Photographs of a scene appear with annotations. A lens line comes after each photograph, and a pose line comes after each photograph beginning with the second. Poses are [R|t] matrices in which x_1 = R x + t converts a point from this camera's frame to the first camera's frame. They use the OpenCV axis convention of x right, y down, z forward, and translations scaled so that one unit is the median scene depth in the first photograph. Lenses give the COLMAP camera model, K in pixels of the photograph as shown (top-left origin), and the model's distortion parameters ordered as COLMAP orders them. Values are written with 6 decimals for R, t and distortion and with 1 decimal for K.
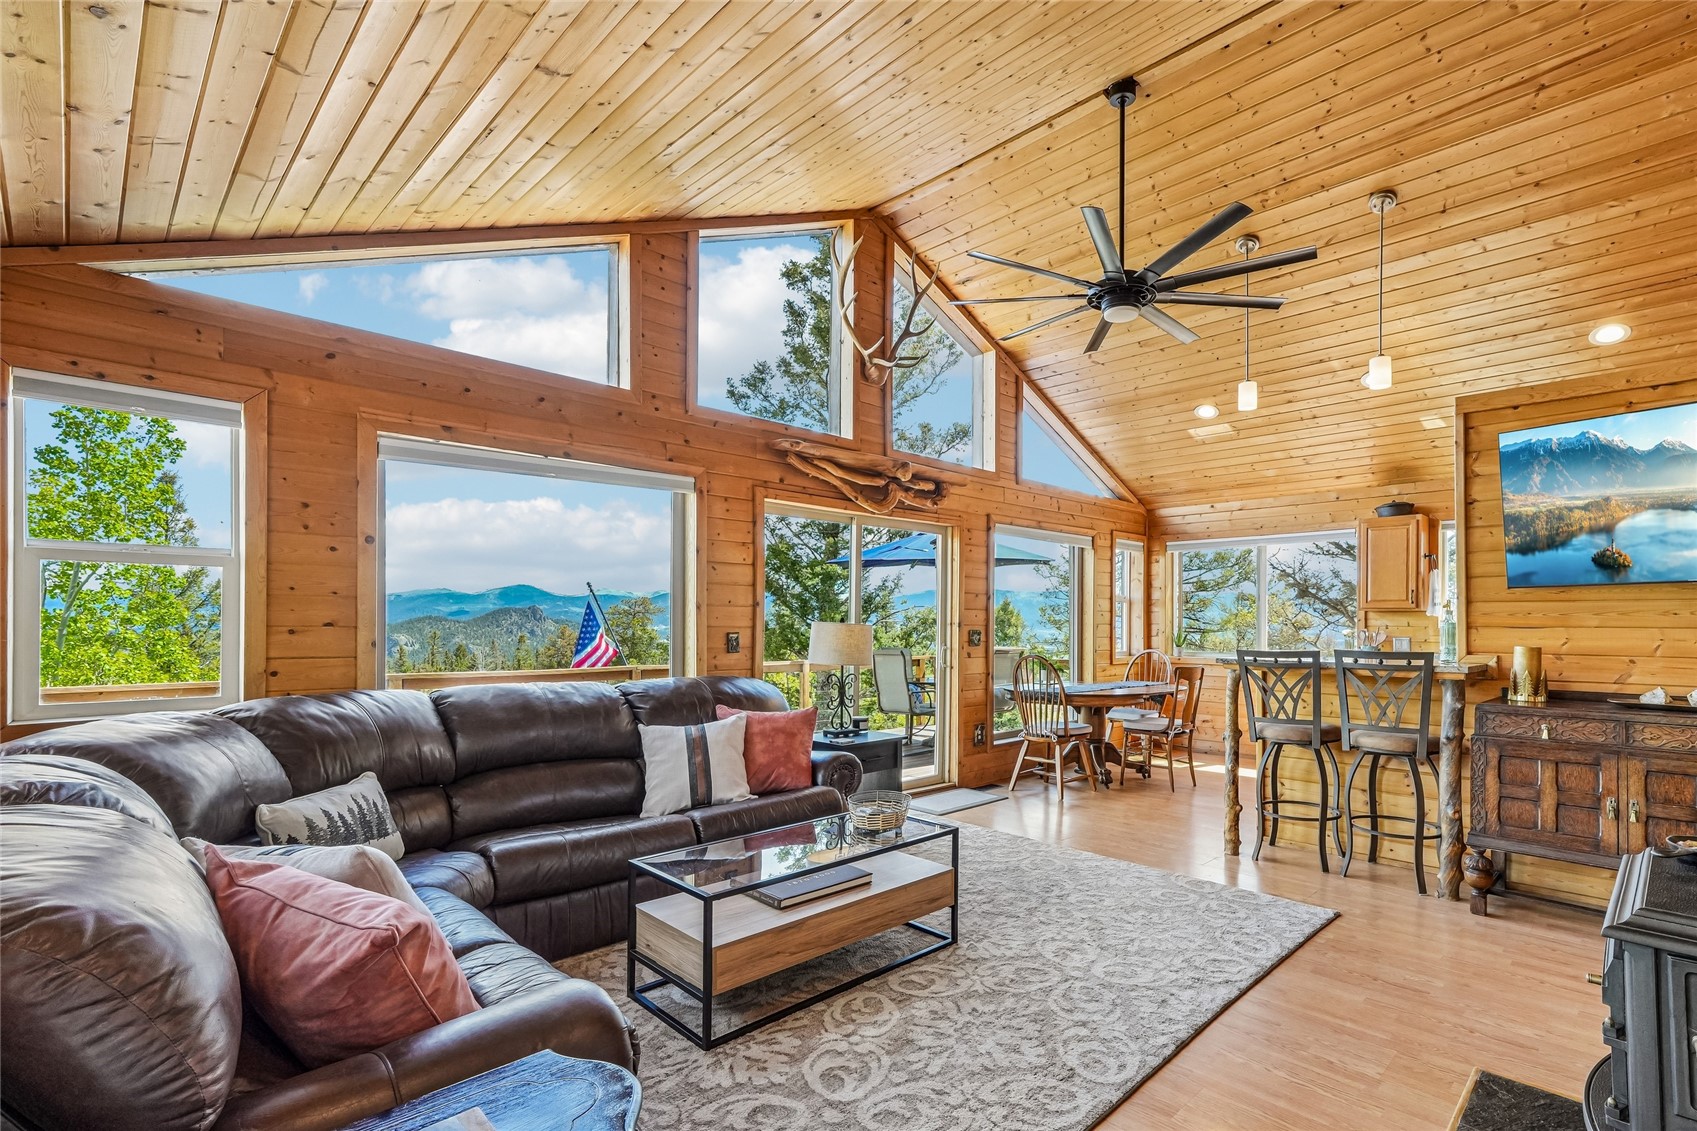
lens RADIAL K [[782.3, 0, 928.2], [0, 782.3, 622.9], [0, 0, 1]] dist [0.001372, 0.000167]
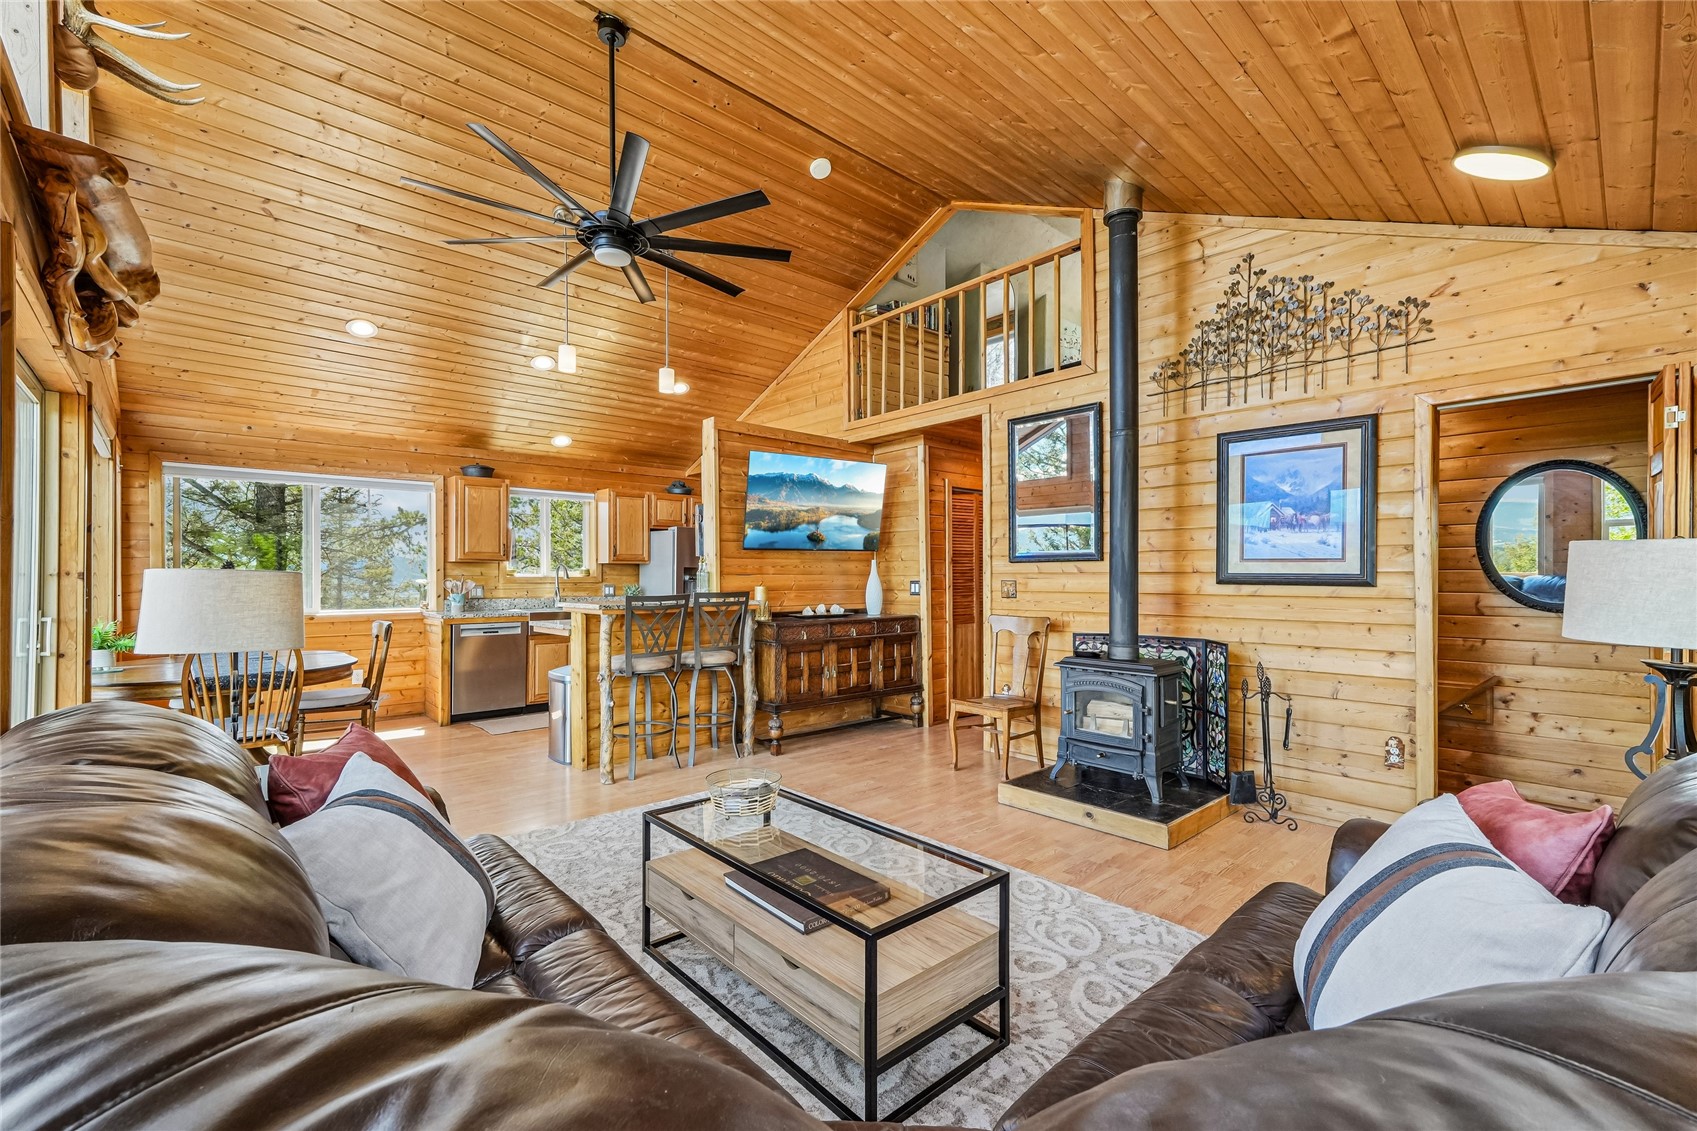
lens RADIAL K [[713.6, 0, 848.5], [0, 713.6, 565.5], [0, 0, 1]] dist [0.001440, 0.005771]
pose [[0.070546, 0.010171, 0.997457, -0.592418], [-0.000482, 0.999948, -0.010162, 0.000222], [-0.997508, 0.000236, 0.070548, 0.596373]]
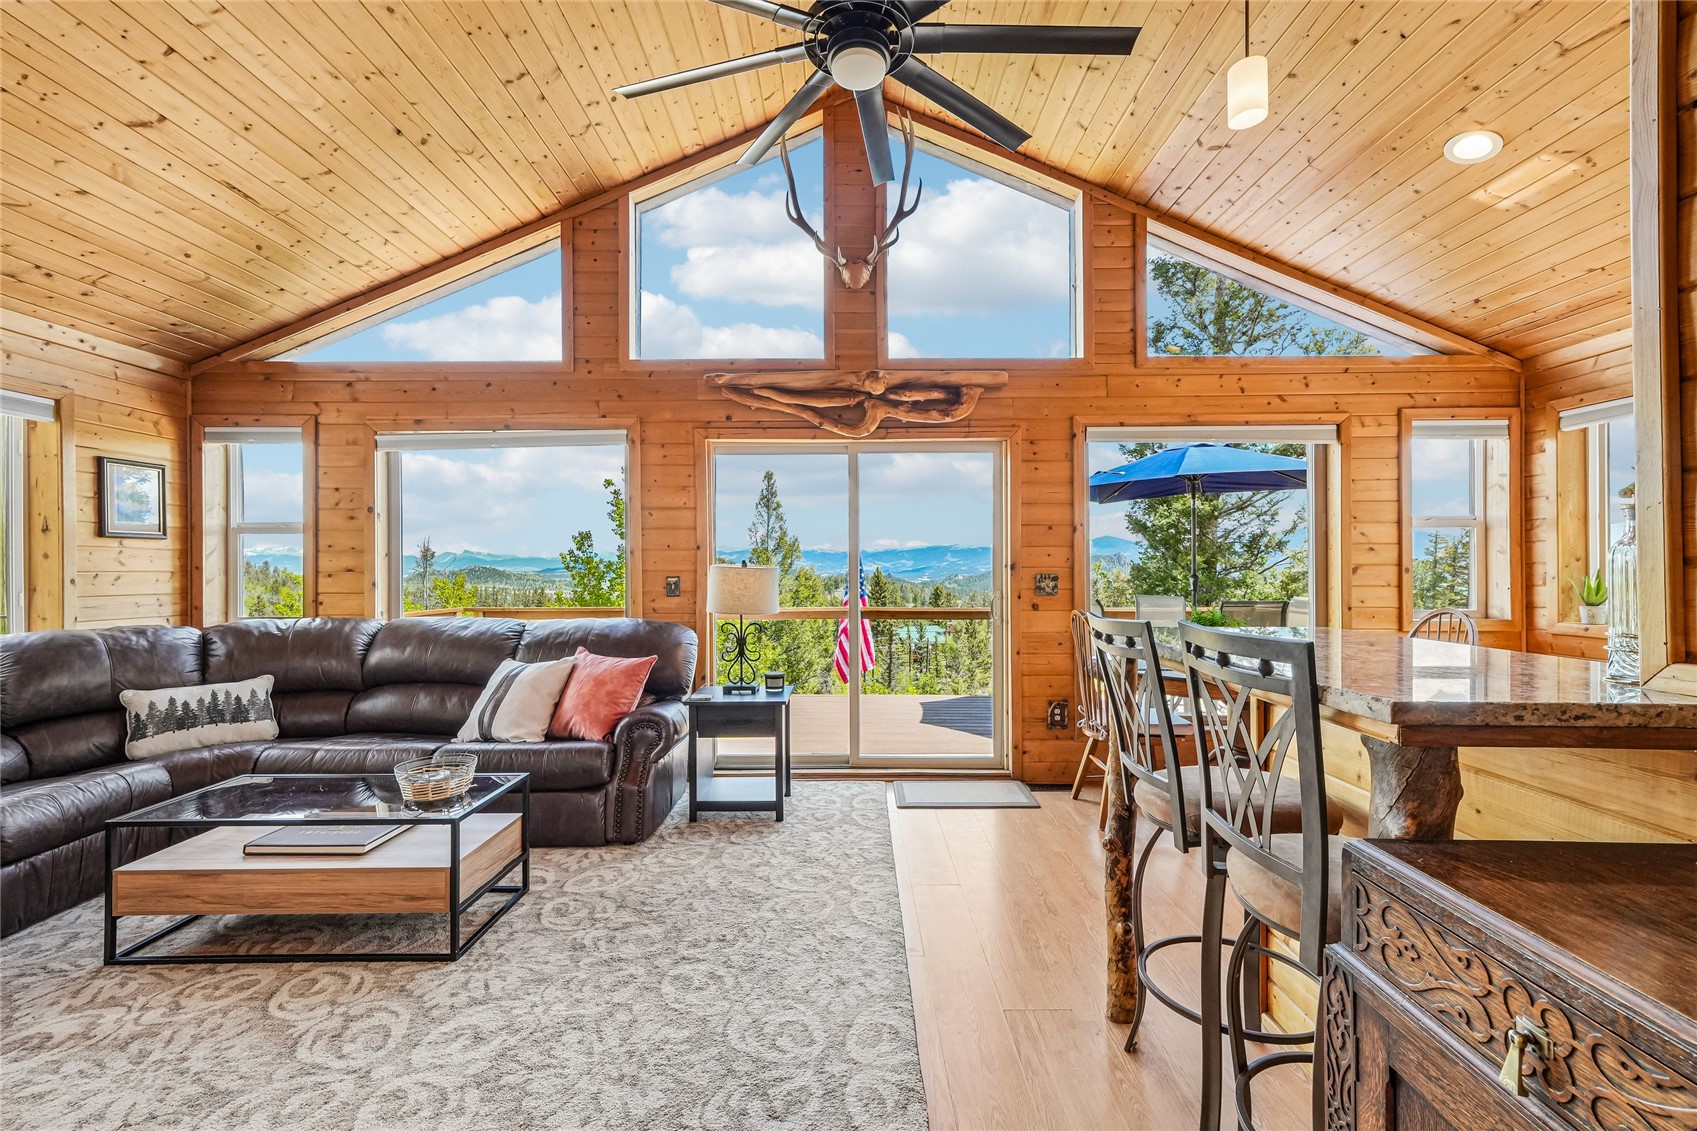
lens RADIAL K [[713.6, 0, 848.5], [0, 713.6, 565.5], [0, 0, 1]] dist [0.001440, 0.005771]
pose [[0.691962, -0.009532, -0.721871, 0.605884], [0.007507, 0.999954, -0.006007, 0.005733], [0.721895, -0.001262, 0.692002, 0.555049]]
